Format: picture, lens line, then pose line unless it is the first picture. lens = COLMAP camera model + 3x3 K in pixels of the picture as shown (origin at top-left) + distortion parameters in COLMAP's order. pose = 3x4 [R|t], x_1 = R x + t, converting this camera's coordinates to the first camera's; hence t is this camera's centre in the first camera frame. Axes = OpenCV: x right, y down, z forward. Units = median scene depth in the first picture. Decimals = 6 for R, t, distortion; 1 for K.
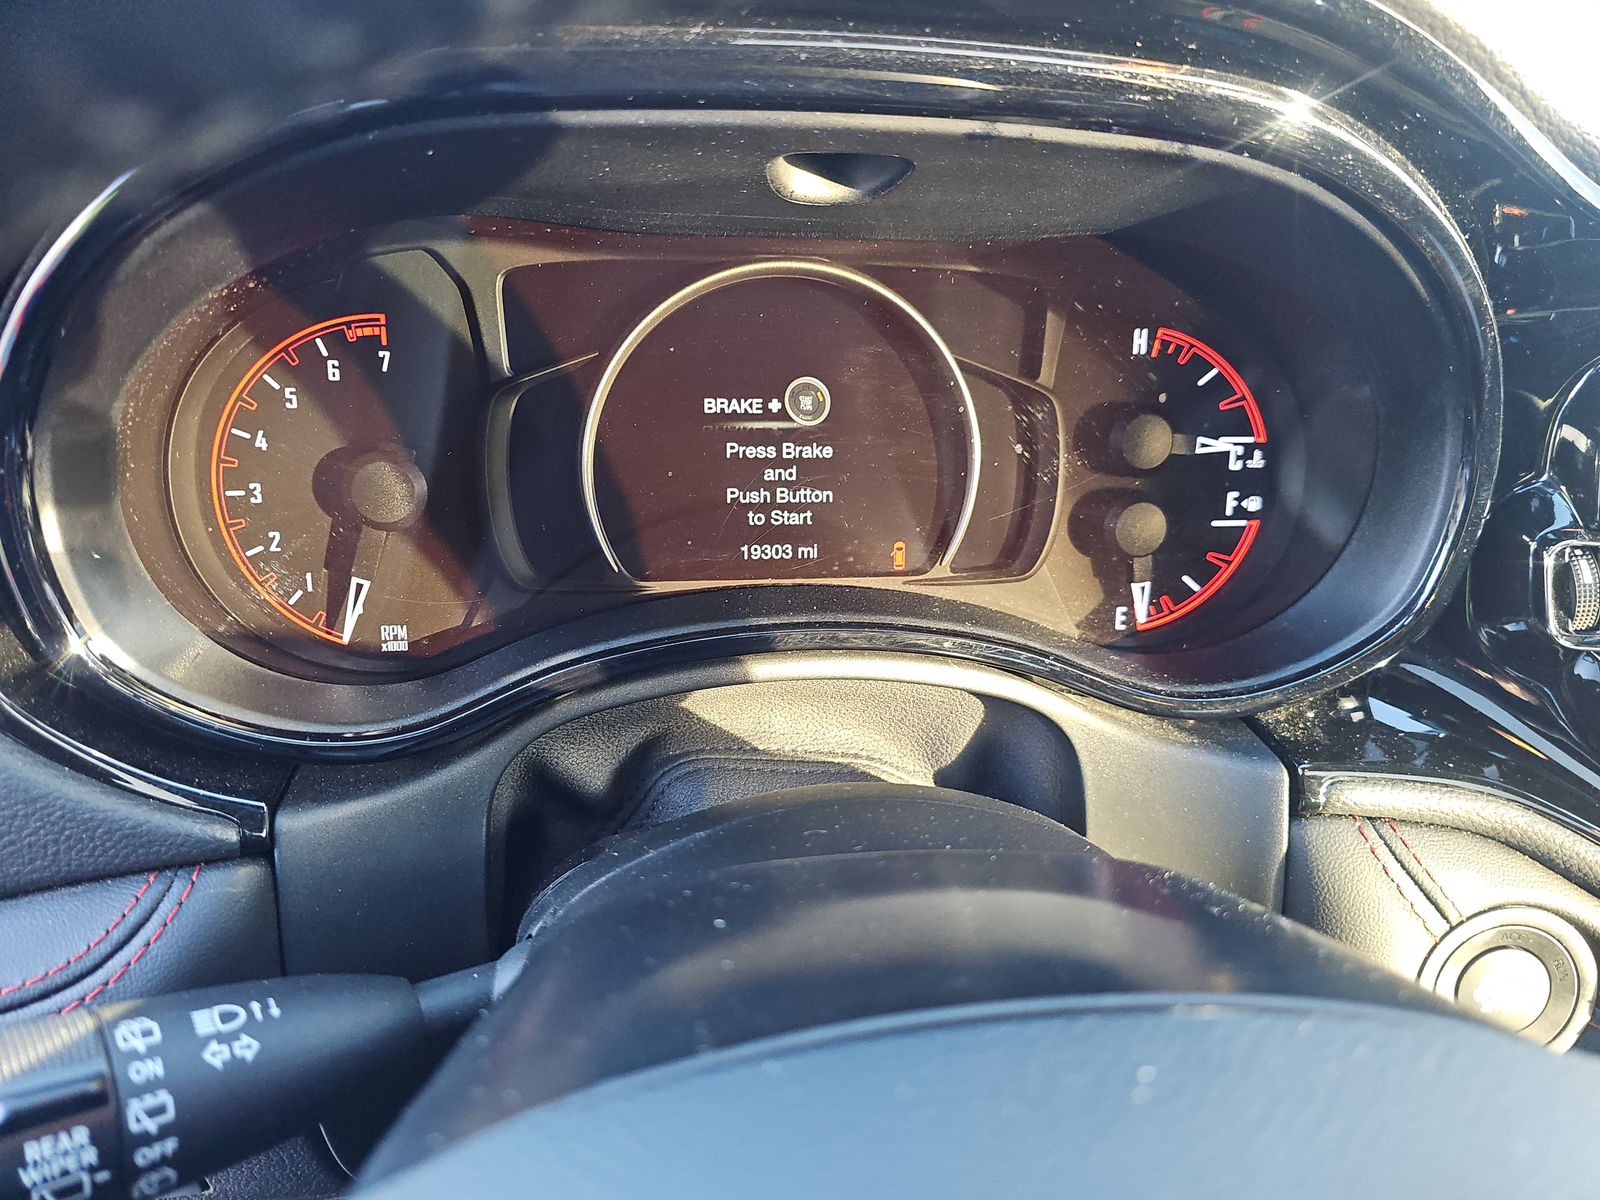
lens RADIAL K [[1045.1, 0, 798.0], [0, 1045.1, 595.3], [0, 0, 1]] dist [0.003946, -0.003063]
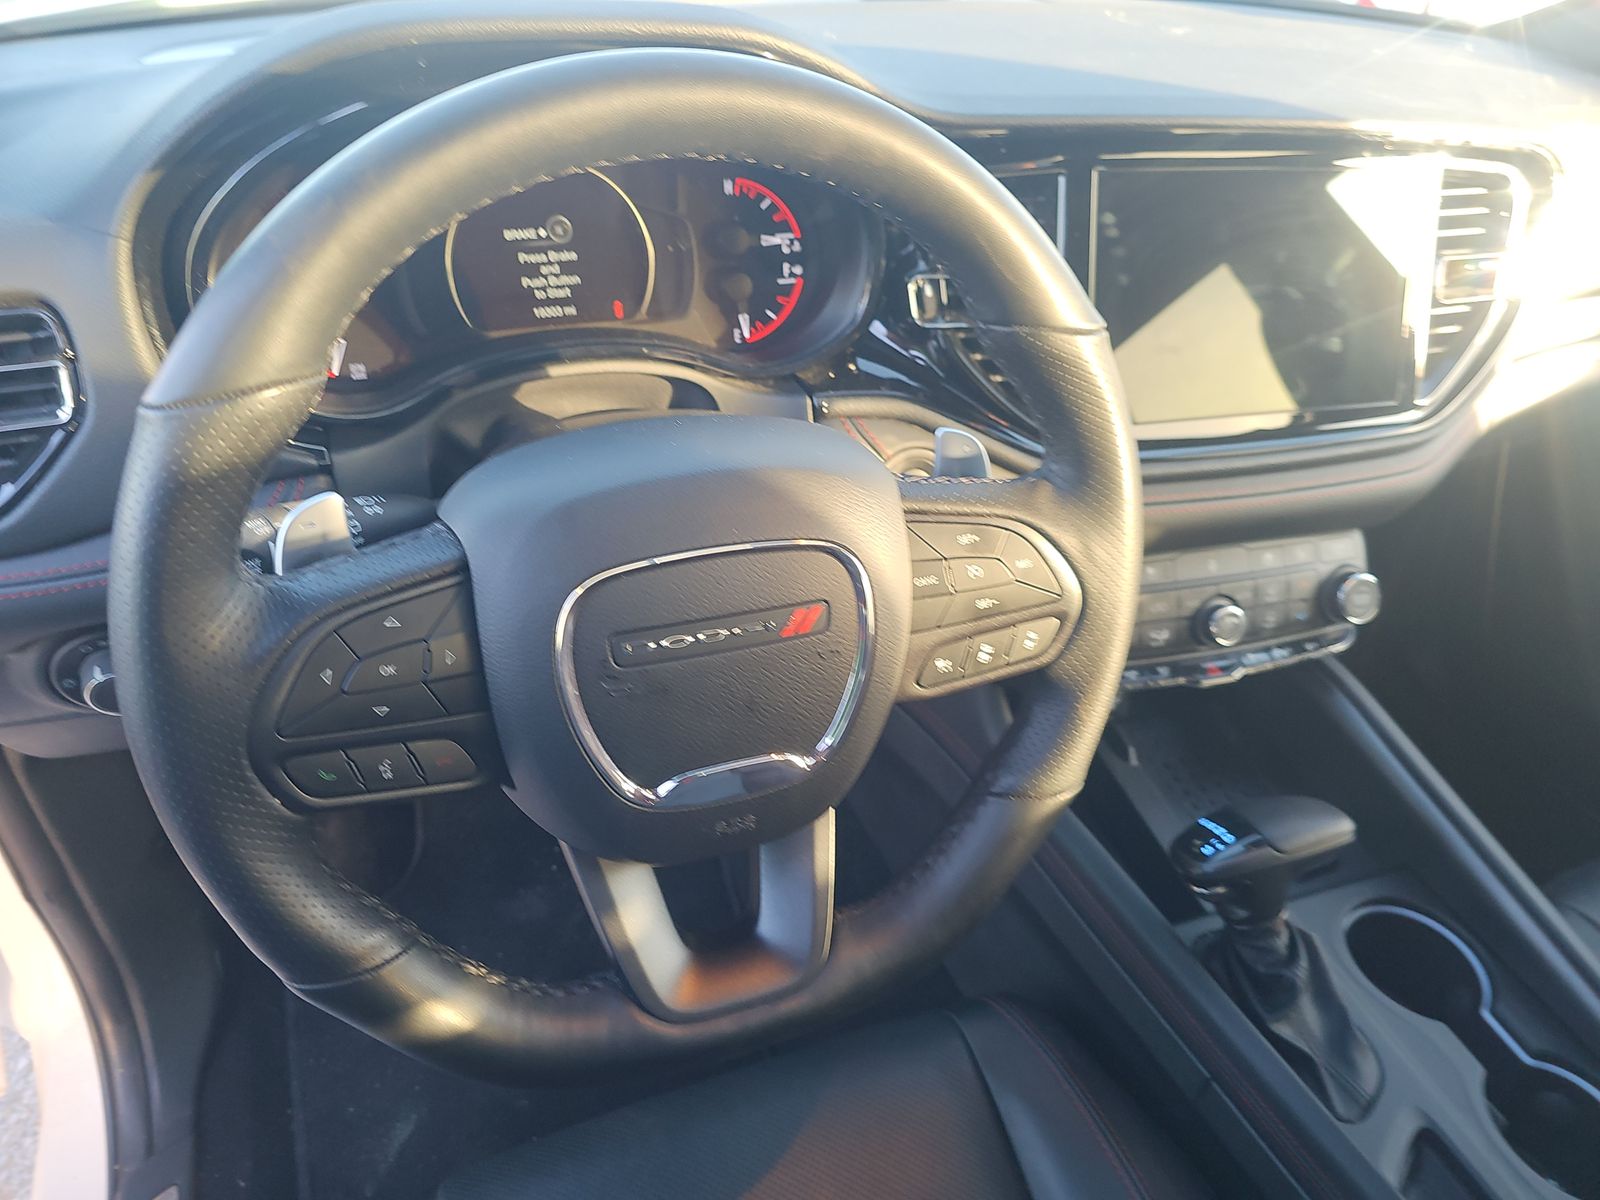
lens RADIAL K [[1045.1, 0, 798.1], [0, 1045.1, 614.8], [0, 0, 1]] dist [0.003946, -0.003063]
pose [[0.972935, -0.128208, 0.192249, -0.024073], [0.085713, 0.972845, 0.215001, 0.126496], [-0.214594, -0.192704, 0.957504, -1.052598]]
